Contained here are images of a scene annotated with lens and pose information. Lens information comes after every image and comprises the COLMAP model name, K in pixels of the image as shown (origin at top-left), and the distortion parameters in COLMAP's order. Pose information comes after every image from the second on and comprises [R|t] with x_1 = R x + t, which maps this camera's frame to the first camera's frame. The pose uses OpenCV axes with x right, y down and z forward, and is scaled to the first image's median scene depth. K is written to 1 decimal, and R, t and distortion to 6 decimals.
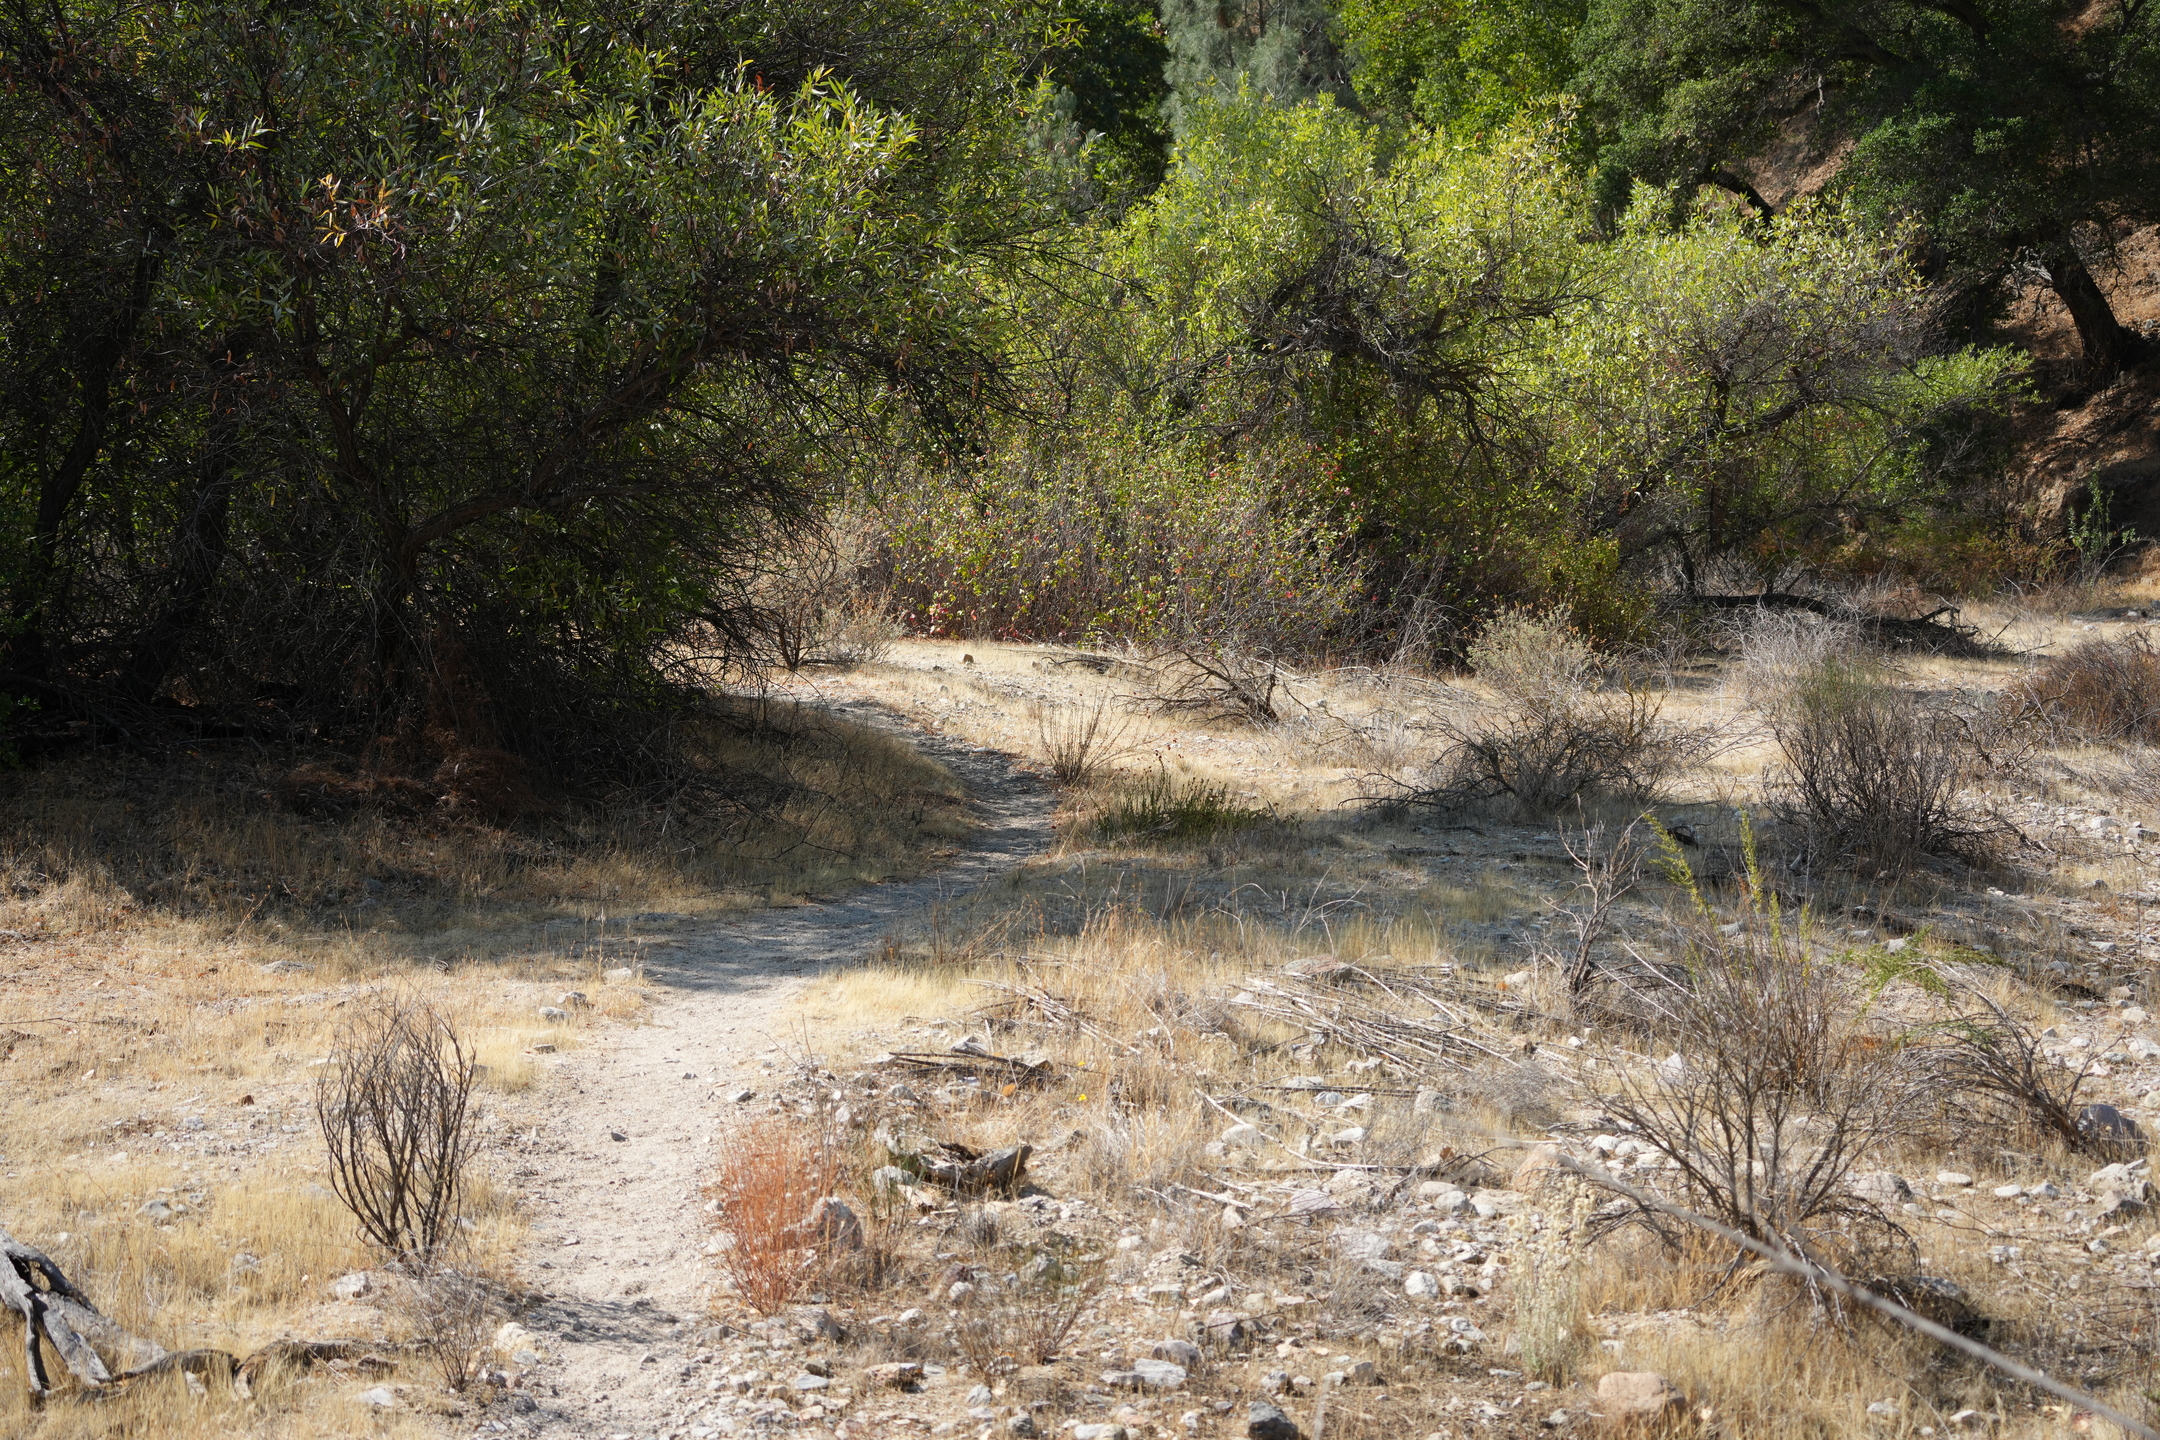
lens RADIAL K [[4109.8, 0, 1079.4], [0, 4109.8, 720.2], [0, 0, 1]] dist [0.047133, 0.000000]
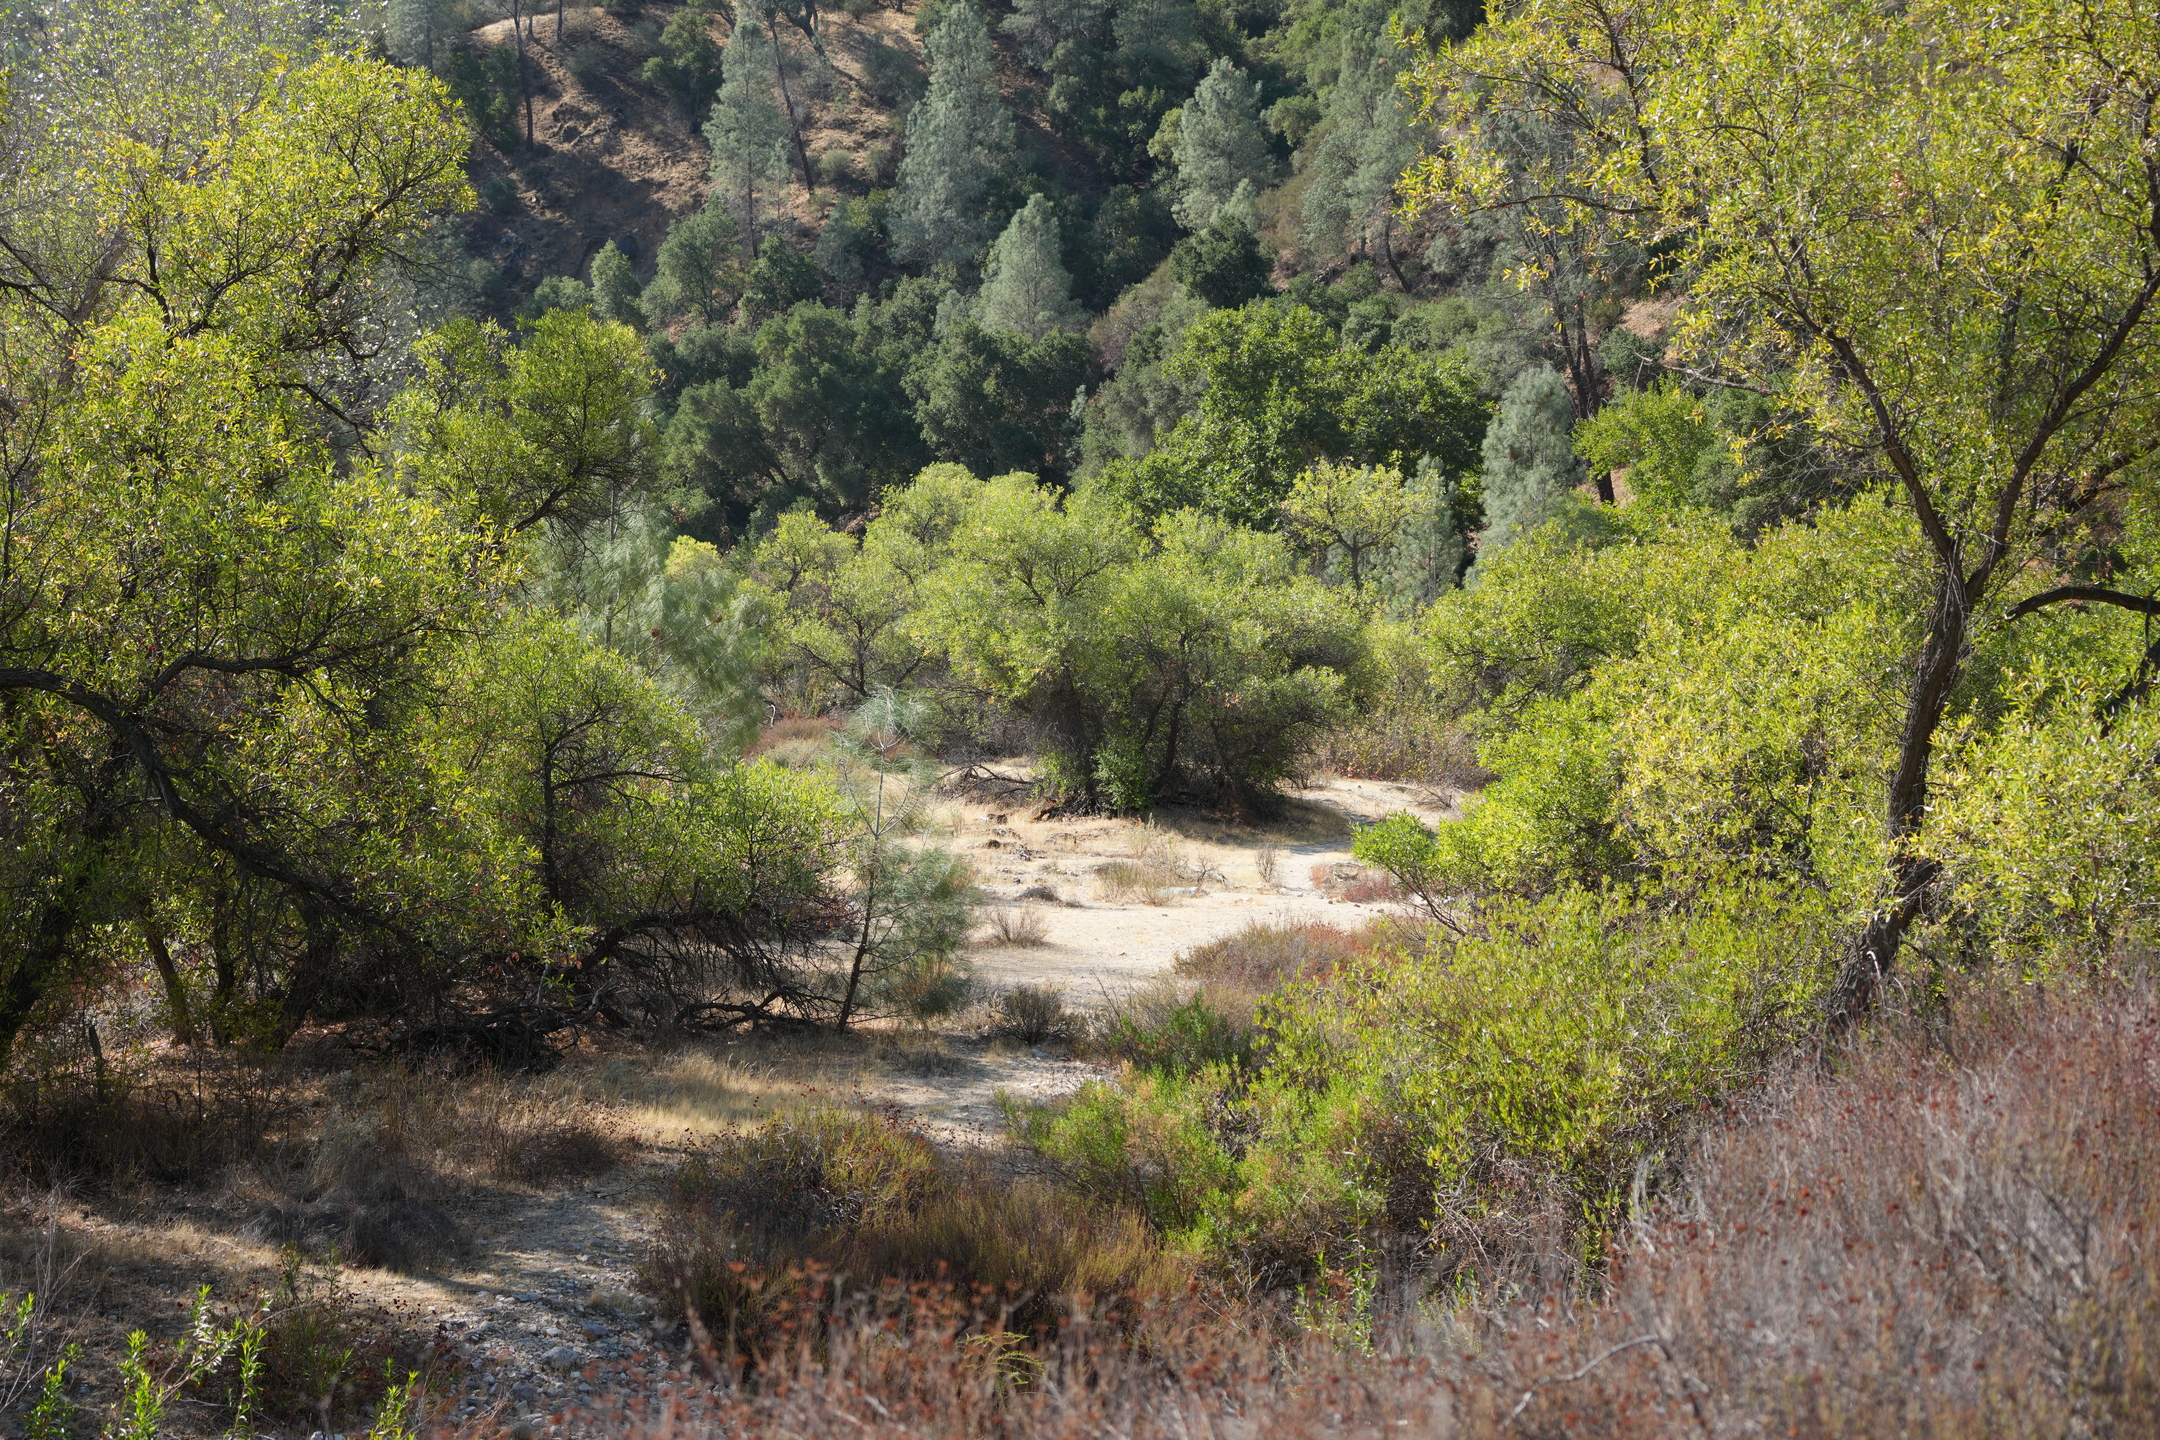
lens RADIAL K [[3539.8, 0, 1078.3], [0, 3539.8, 720.3], [0, 0, 1]] dist [0.072638, 0.000000]
pose [[0.992871, 0.027685, -0.115931, 0.088033], [-0.030400, 0.999302, -0.021718, -0.000129], [0.115249, 0.025087, 0.993020, -2.102529]]
